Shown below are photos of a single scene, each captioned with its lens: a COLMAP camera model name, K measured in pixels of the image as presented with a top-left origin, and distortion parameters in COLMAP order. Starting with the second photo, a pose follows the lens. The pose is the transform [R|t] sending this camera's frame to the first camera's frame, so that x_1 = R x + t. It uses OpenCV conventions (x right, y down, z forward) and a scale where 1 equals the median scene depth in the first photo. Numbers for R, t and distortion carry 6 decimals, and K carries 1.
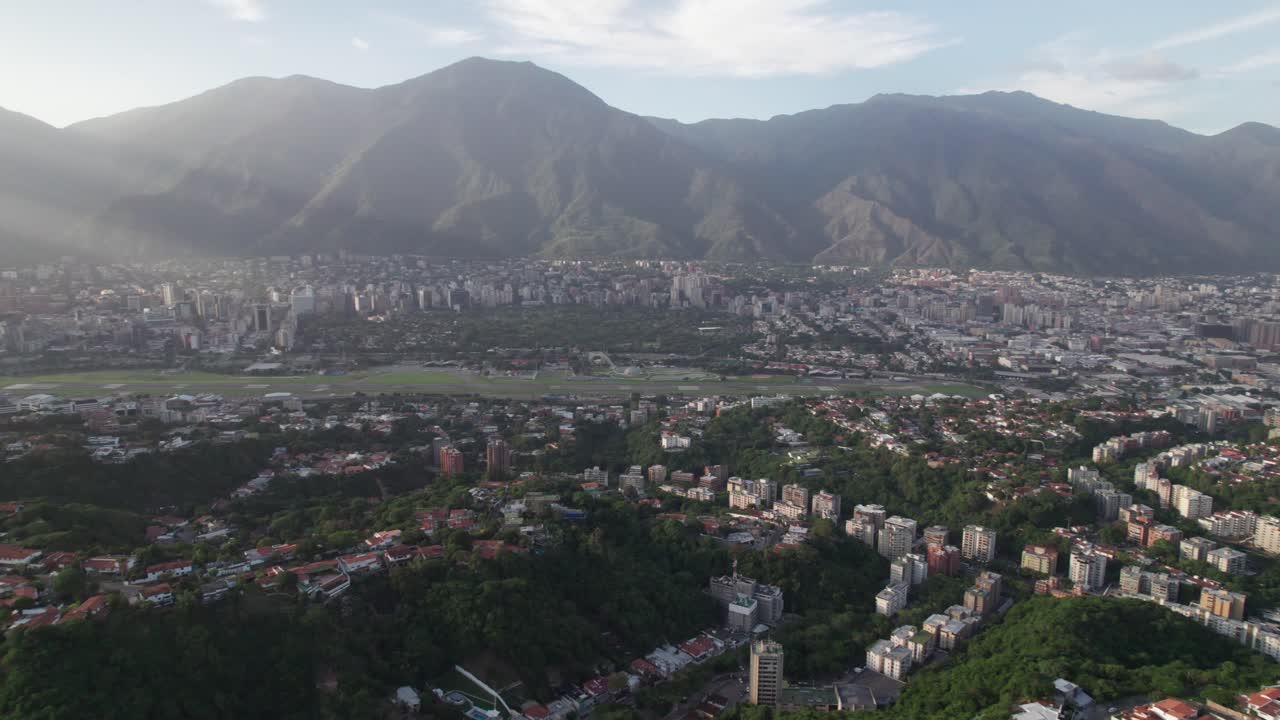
lens RADIAL K [[822.7, 0, 642.3], [0, 822.7, 360.8], [0, 0, 1]] dist [-0.081443, 0.073339]
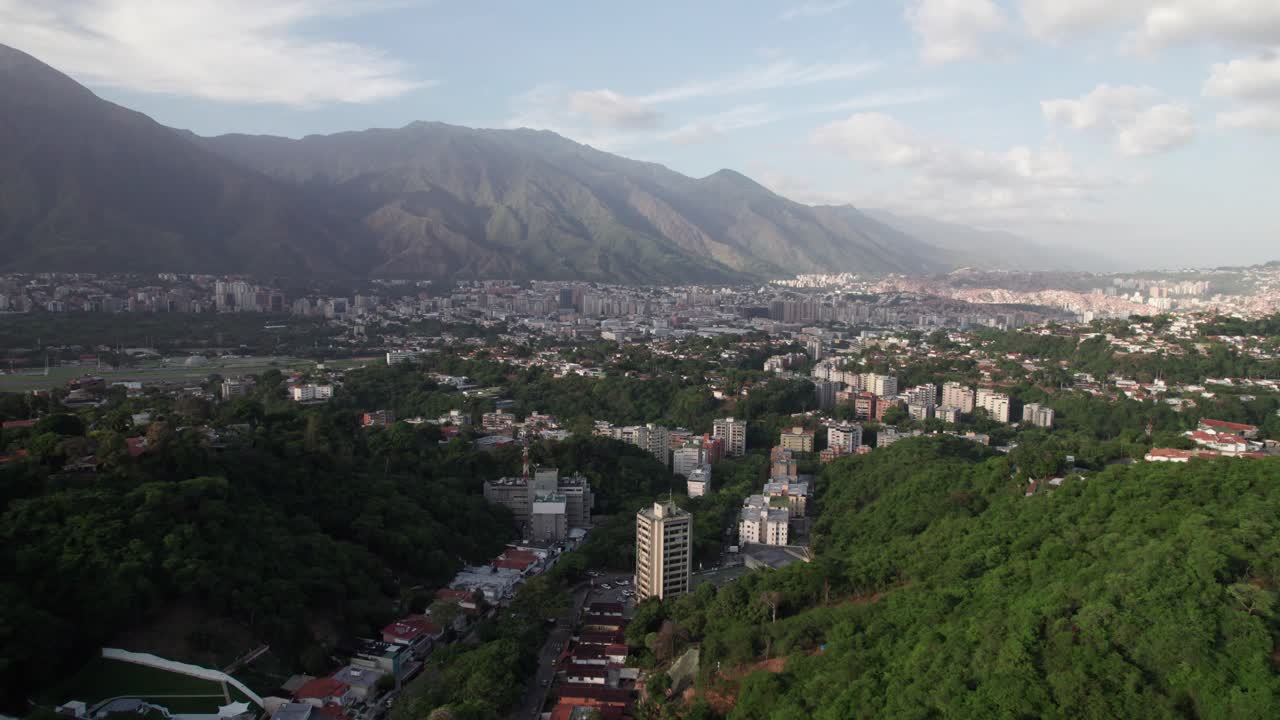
lens RADIAL K [[822.7, 0, 642.3], [0, 822.7, 360.8], [0, 0, 1]] dist [-0.081443, 0.073339]
pose [[0.849696, -0.051776, 0.524725, -0.052491], [0.079107, 0.996421, -0.029780, 0.065405], [-0.521305, 0.066813, 0.850751, 0.115721]]
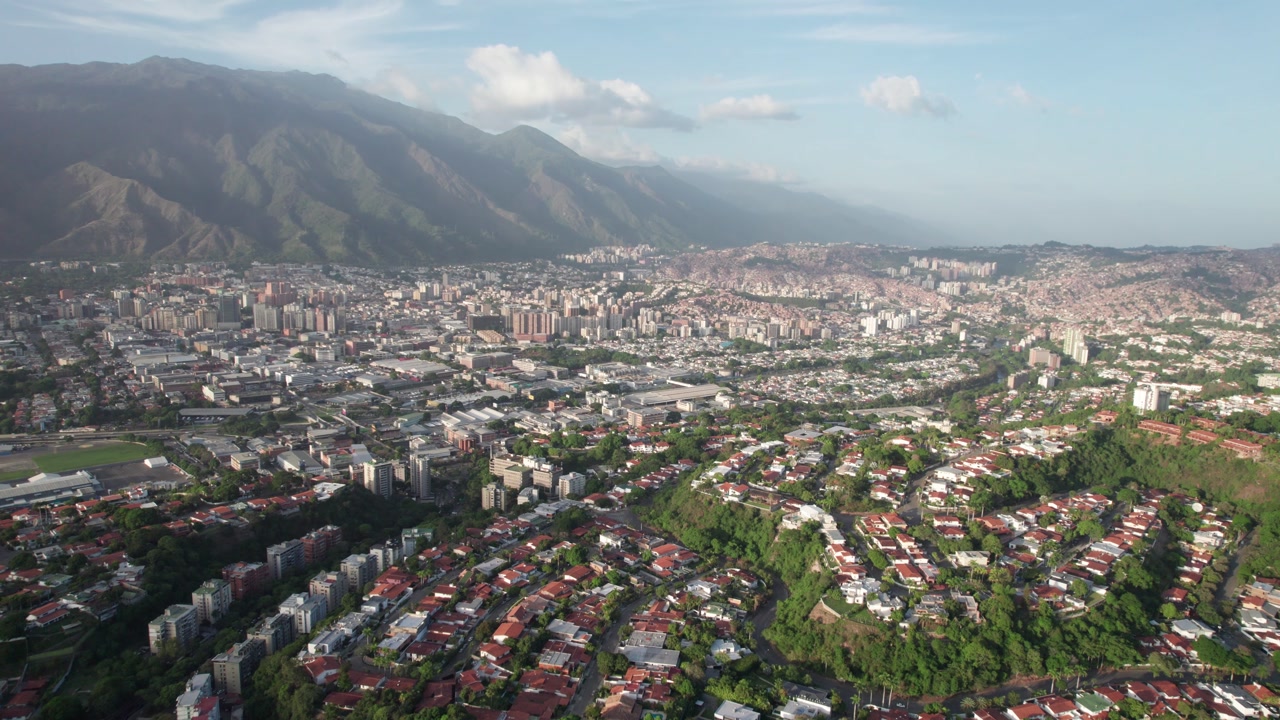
lens RADIAL K [[822.7, 0, 642.3], [0, 822.7, 360.8], [0, 0, 1]] dist [-0.081443, 0.073339]
pose [[0.725563, -0.096565, 0.681347, 0.244187], [0.090045, 0.994915, 0.045117, -0.024149], [-0.682240, 0.028617, 0.730568, 0.232086]]
